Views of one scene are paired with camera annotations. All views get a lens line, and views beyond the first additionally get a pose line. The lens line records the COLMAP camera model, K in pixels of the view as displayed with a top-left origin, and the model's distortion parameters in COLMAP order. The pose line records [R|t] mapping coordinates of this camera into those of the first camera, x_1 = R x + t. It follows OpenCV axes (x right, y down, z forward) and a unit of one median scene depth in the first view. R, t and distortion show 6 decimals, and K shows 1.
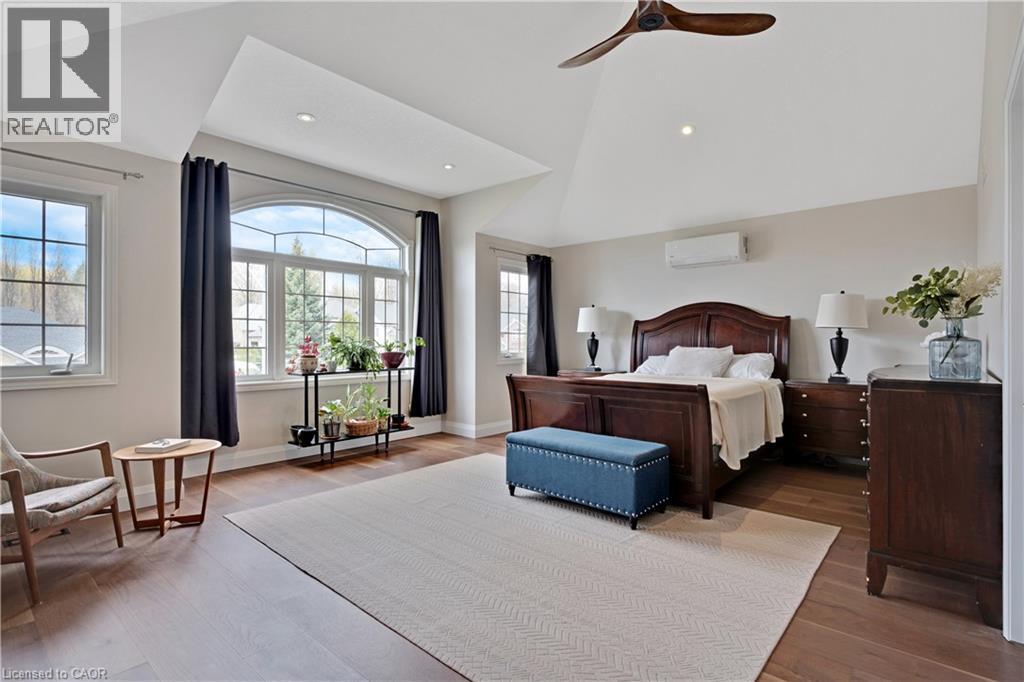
lens RADIAL K [[505.0, 0, 511.8], [0, 505.0, 340.1], [0, 0, 1]] dist [0.007899, -0.003889]
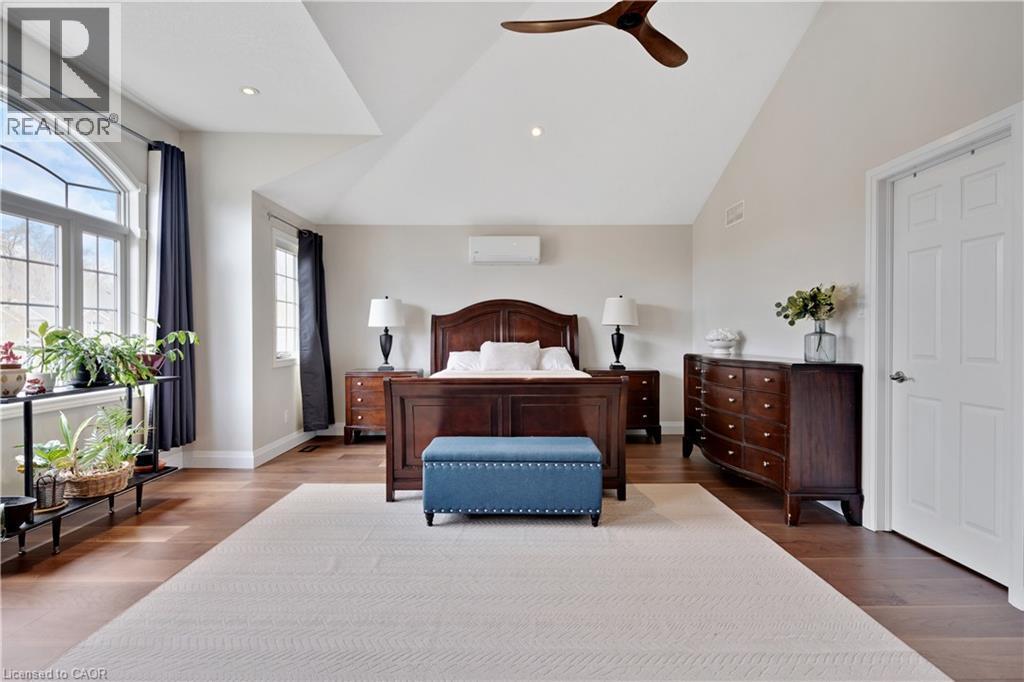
lens RADIAL K [[505.0, 0, 511.3], [0, 505.0, 338.7], [0, 0, 1]] dist [0.007899, -0.003889]
pose [[0.746157, -0.004379, 0.665756, -0.324961], [0.001121, 0.999985, 0.005321, 0.001209], [-0.665769, -0.003224, 0.746151, 0.223489]]
